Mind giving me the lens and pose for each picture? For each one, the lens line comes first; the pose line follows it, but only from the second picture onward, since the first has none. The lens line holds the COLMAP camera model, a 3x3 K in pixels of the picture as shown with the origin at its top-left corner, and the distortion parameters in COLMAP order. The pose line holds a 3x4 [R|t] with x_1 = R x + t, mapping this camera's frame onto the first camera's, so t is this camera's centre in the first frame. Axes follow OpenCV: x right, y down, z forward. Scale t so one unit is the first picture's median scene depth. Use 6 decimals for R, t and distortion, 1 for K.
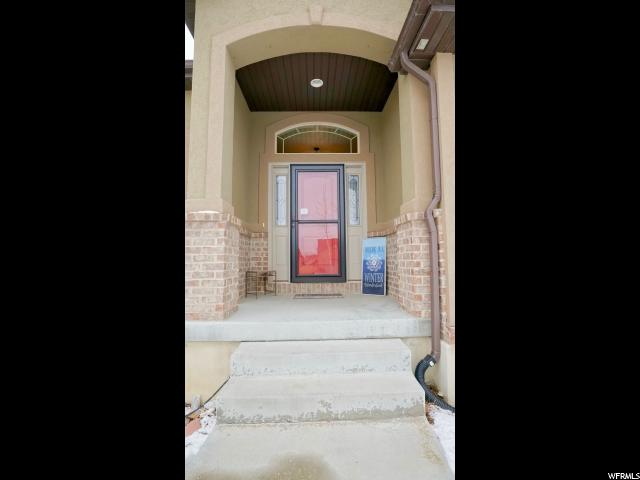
lens RADIAL K [[369.4, 0, 320.0], [0, 369.4, 240.0], [0, 0, 1]] dist [-0.000637, -0.000216]
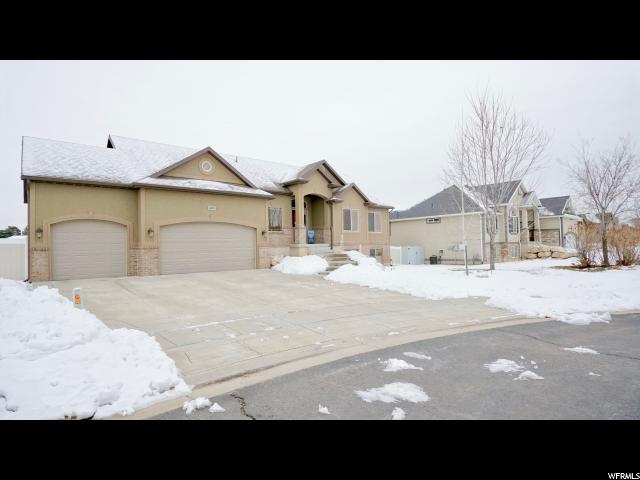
lens RADIAL K [[369.4, 0, 320.0], [0, 369.4, 240.0], [0, 0, 1]] dist [-0.000637, -0.000216]
pose [[0.780118, 0.006509, 0.625599, -2.231942], [-0.046288, 0.997806, 0.047339, -0.095611], [-0.623918, -0.065887, 0.778707, -2.143917]]
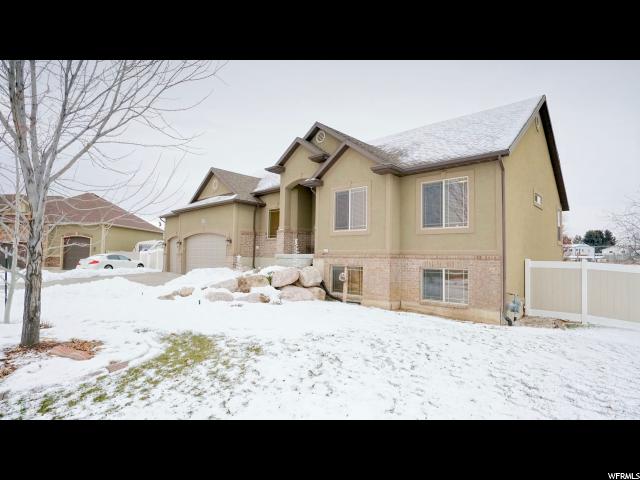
lens RADIAL K [[369.4, 0, 320.0], [0, 369.4, 240.0], [0, 0, 1]] dist [-0.000637, -0.000216]
pose [[0.627593, -0.014376, -0.778409, 1.990399], [0.055008, 0.998150, 0.025916, -0.031096], [0.776596, -0.059083, 0.627222, -0.733274]]
